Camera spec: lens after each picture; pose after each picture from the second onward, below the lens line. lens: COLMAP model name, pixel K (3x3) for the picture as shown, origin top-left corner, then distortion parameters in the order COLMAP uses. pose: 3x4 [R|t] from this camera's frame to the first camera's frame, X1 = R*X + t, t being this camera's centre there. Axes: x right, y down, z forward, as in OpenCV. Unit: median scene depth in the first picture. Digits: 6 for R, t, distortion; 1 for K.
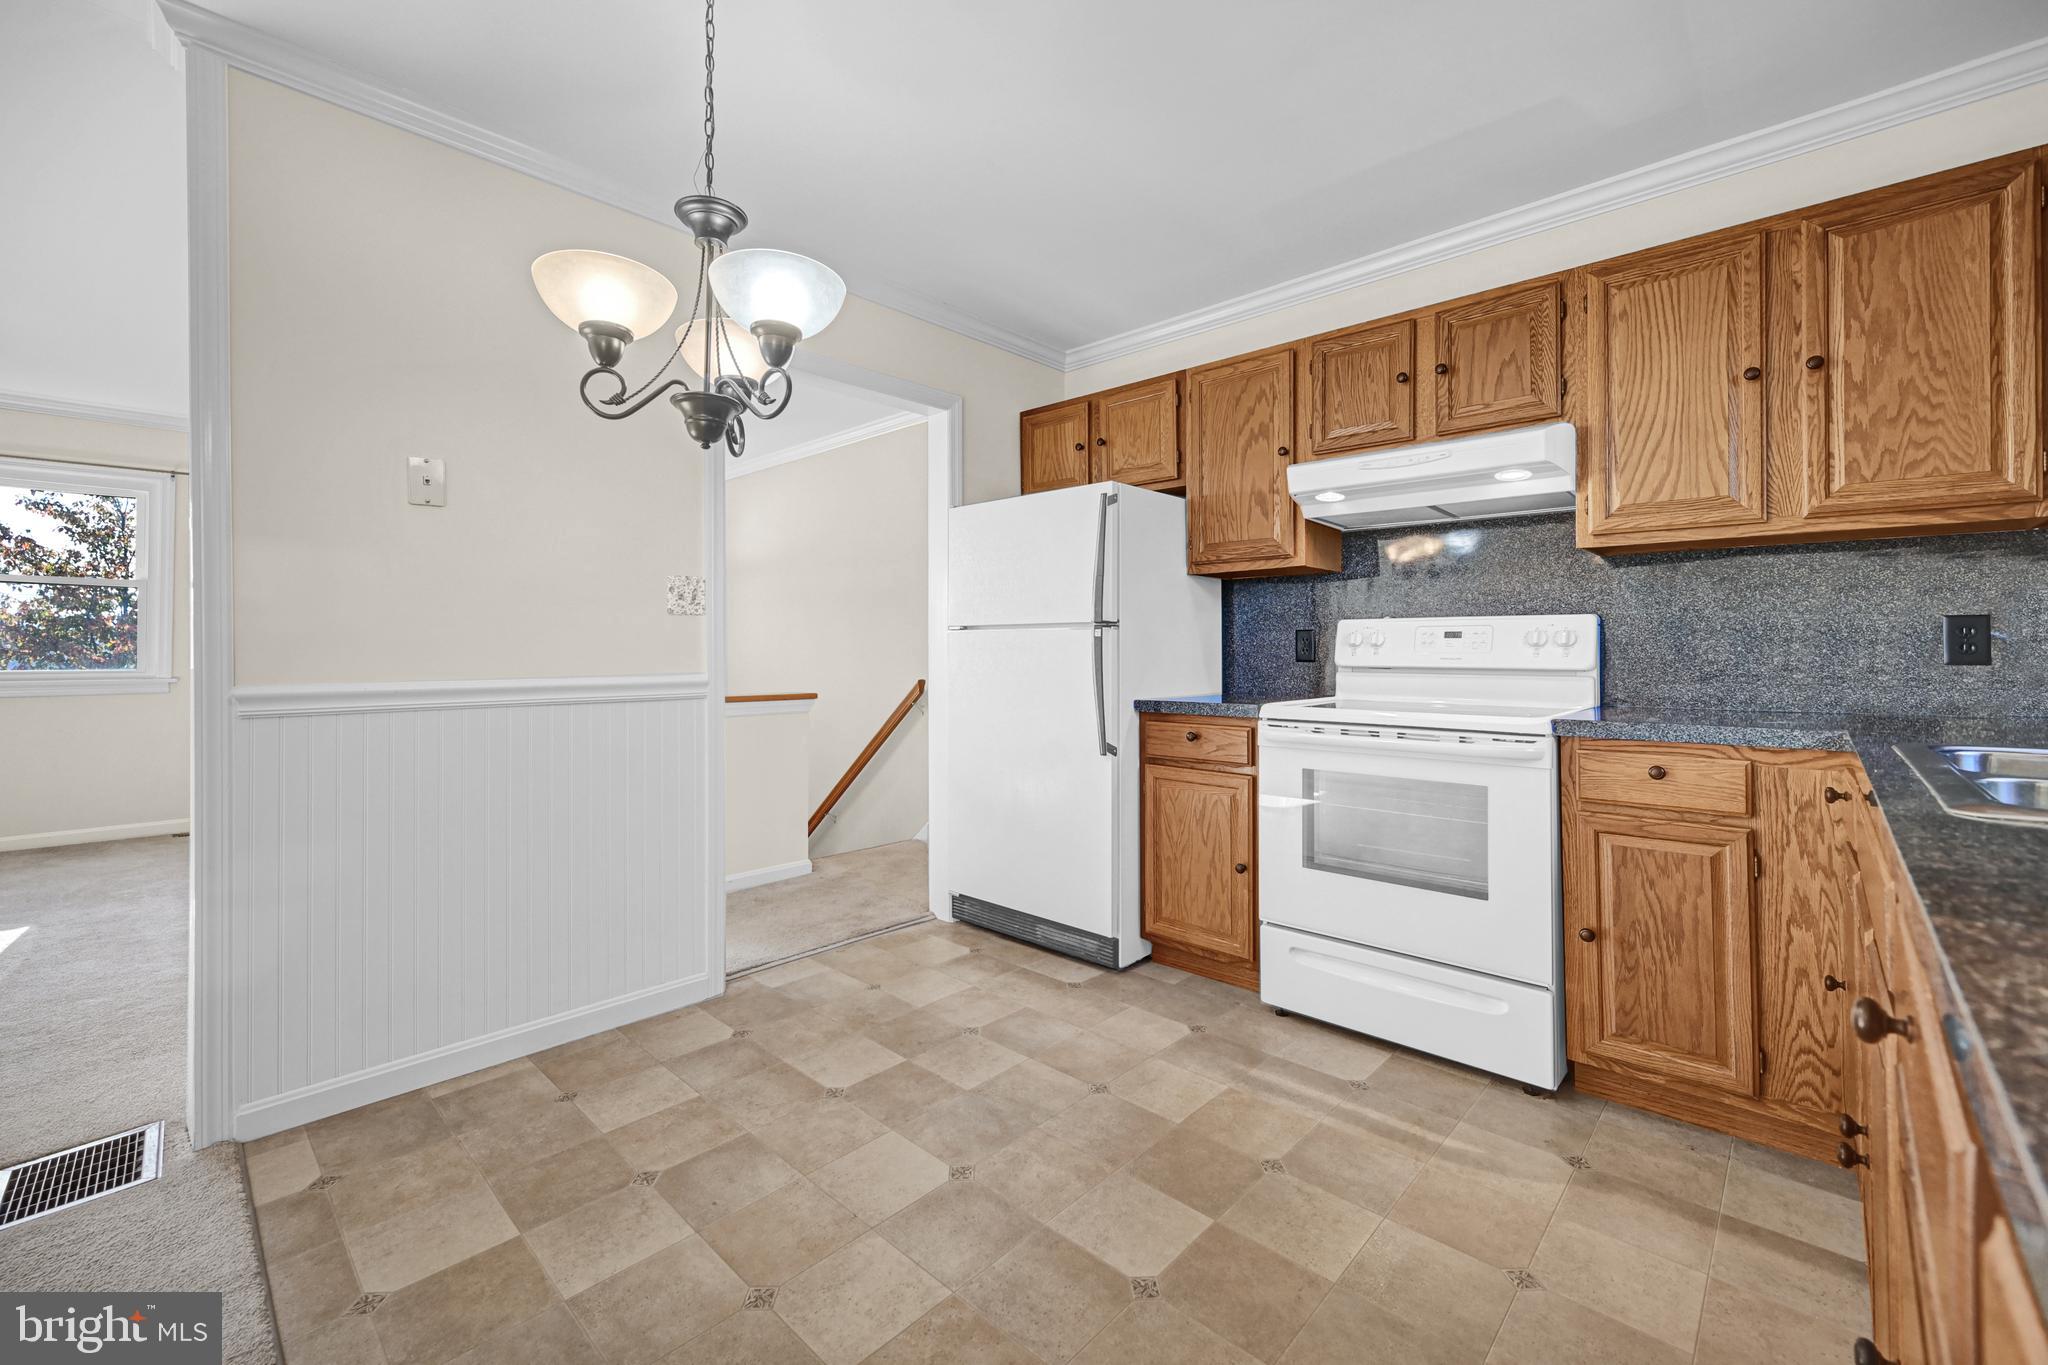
lens RADIAL K [[841.3, 0, 1020.8], [0, 841.3, 639.6], [0, 0, 1]] dist [0.000104, 0.000214]
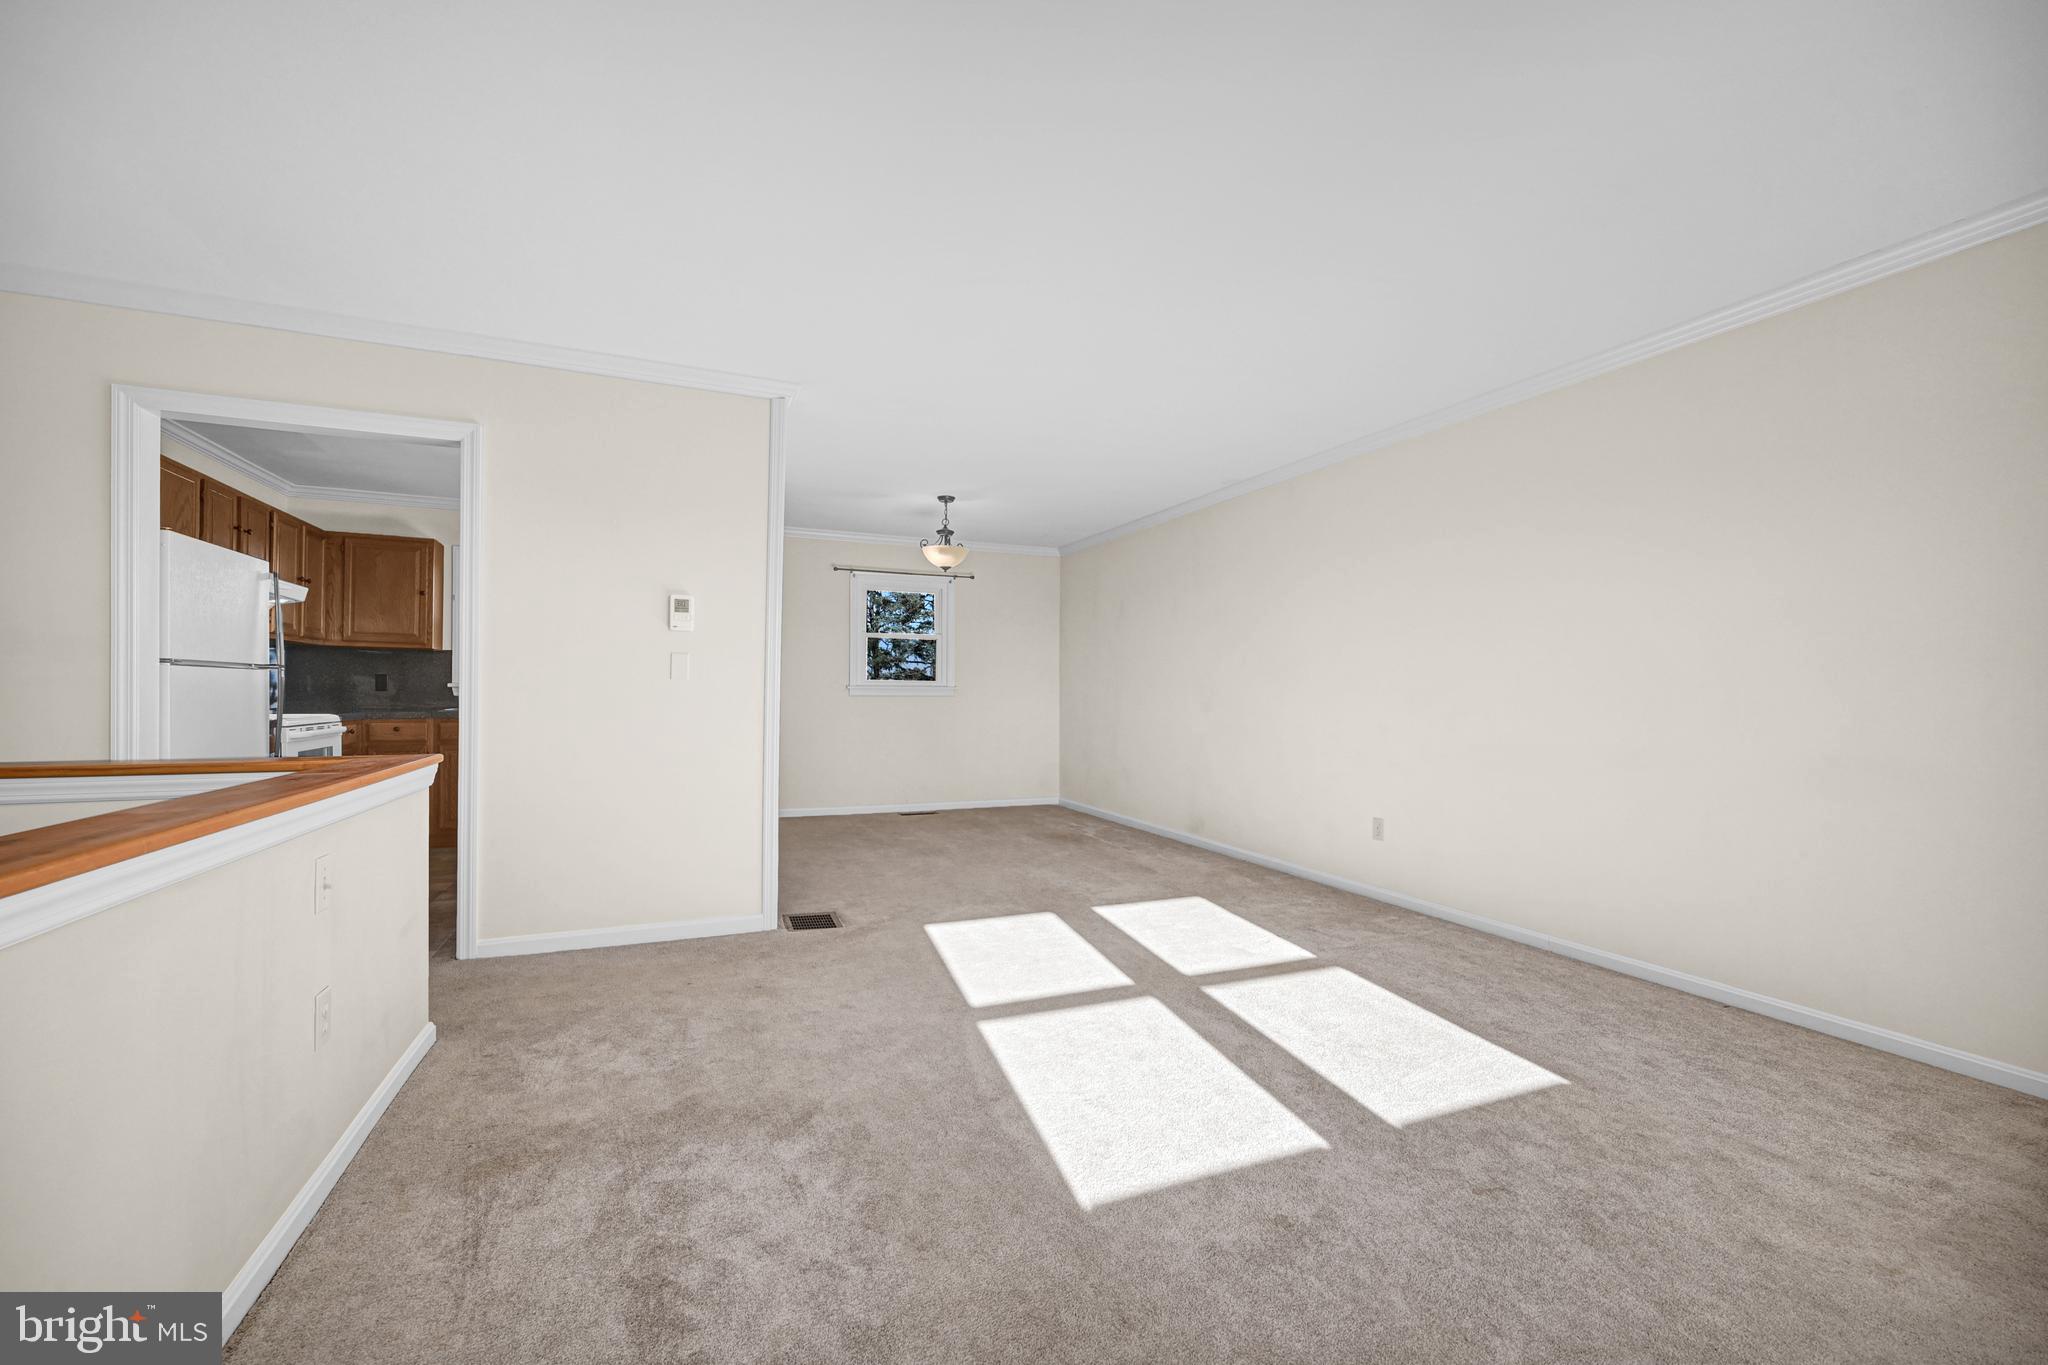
lens RADIAL K [[827.3, 0, 1024.9], [0, 827.3, 686.6], [0, 0, 1]] dist [0.000150, 0.000077]
pose [[-0.914172, -0.005222, 0.405294, -1.867469], [-0.015267, 0.999651, -0.021555, 0.029621], [-0.405040, -0.025893, -0.913932, 2.065391]]
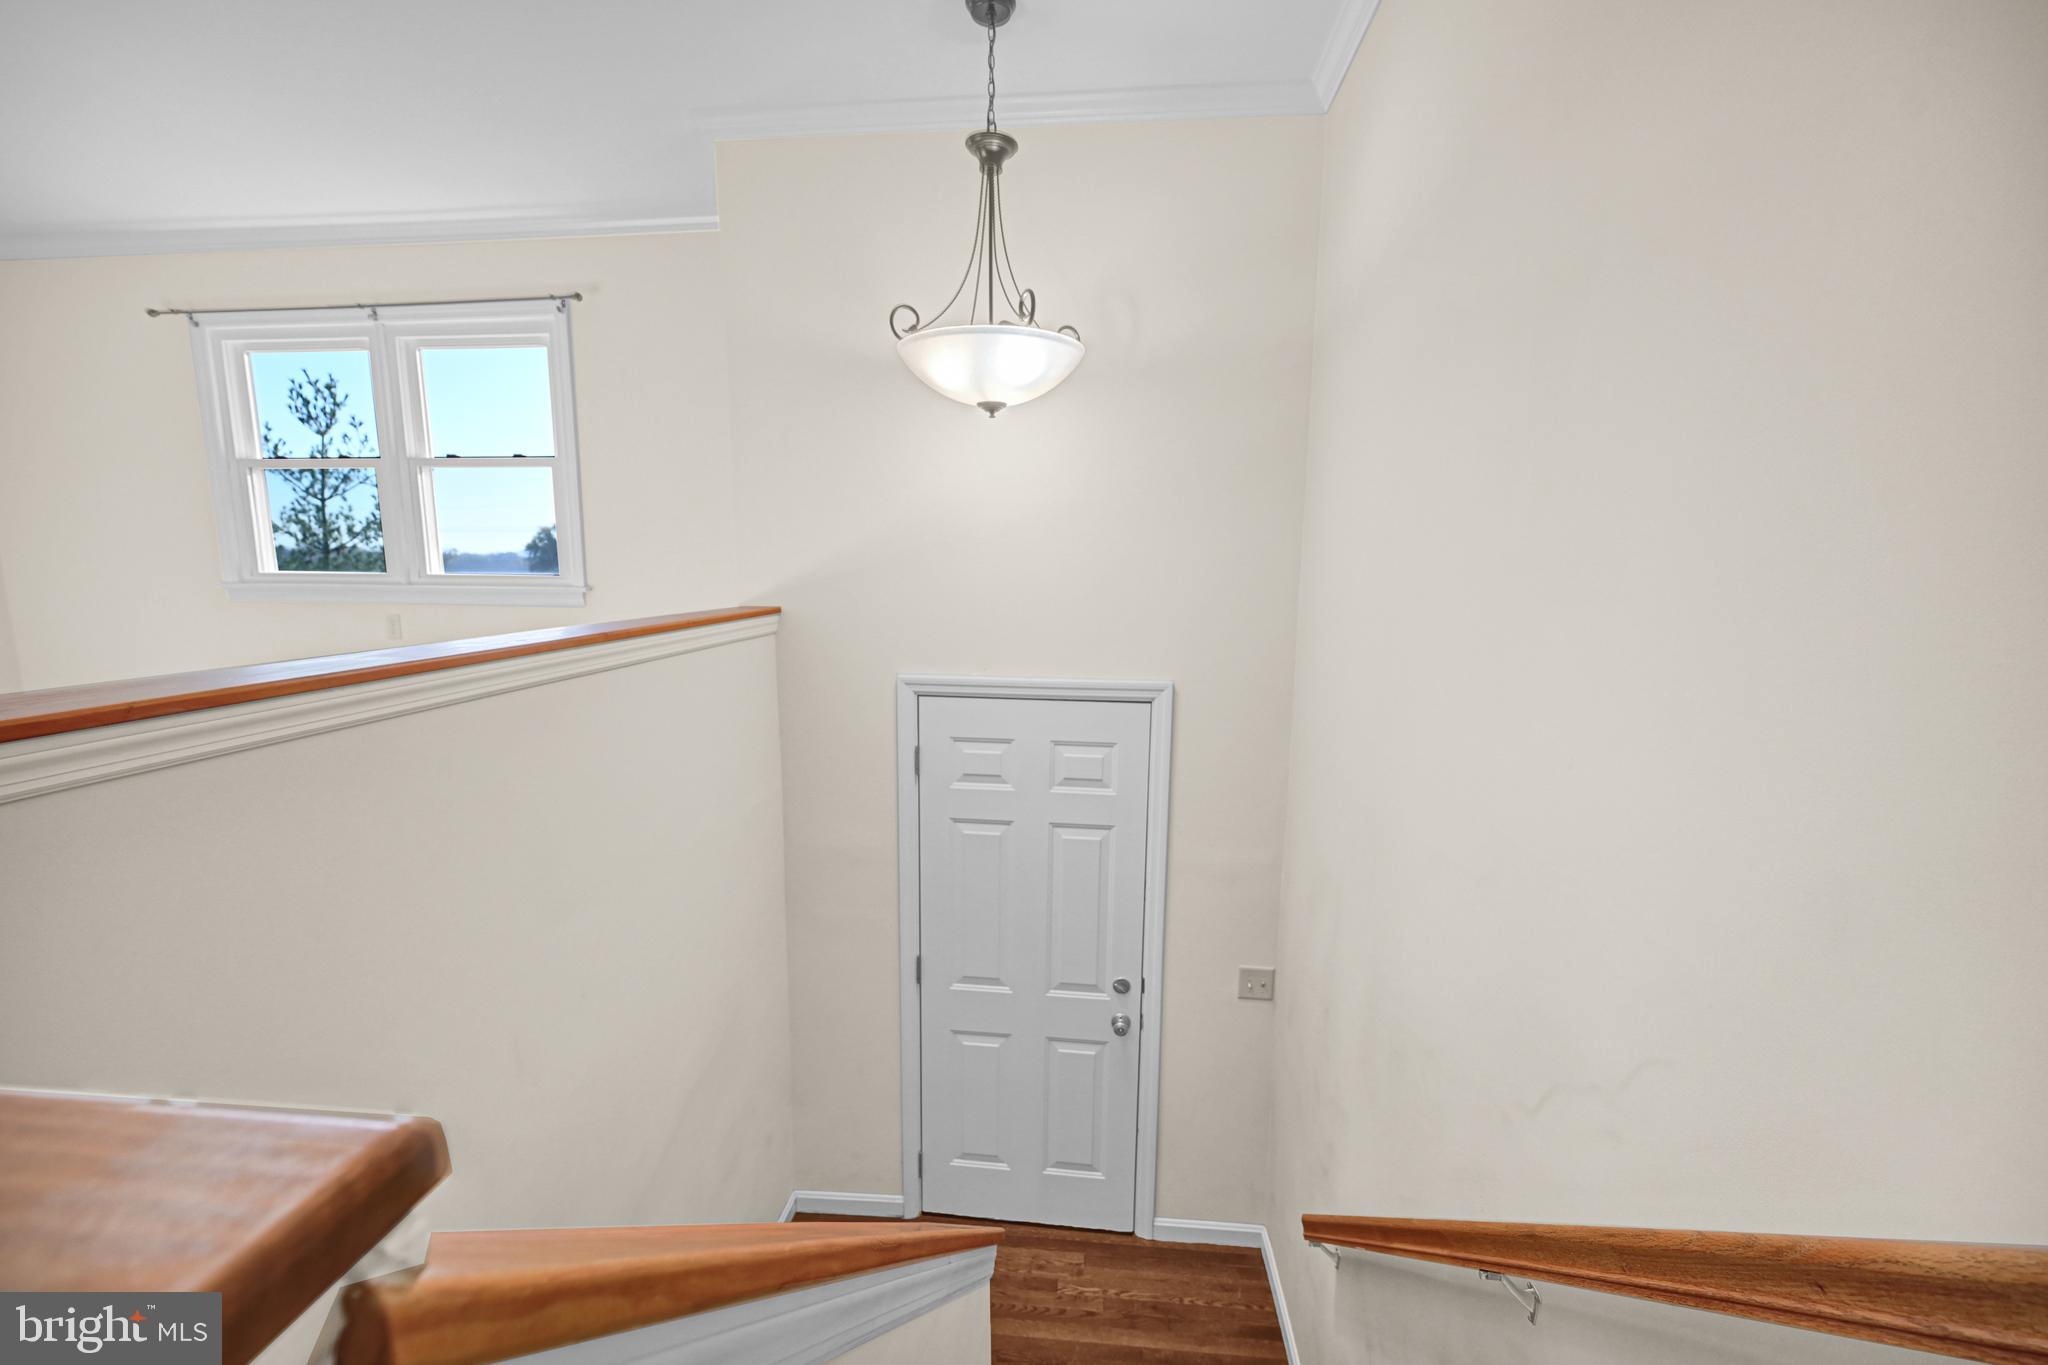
lens RADIAL K [[820.8, 0, 1021.5], [0, 820.8, 683.3], [0, 0, 1]] dist [-0.001859, -0.000156]
pose [[0.604084, 0.124268, -0.787172, -0.378415], [0.004704, 0.987194, 0.159455, 0.032991], [0.796907, -0.100028, 0.595763, 1.810261]]
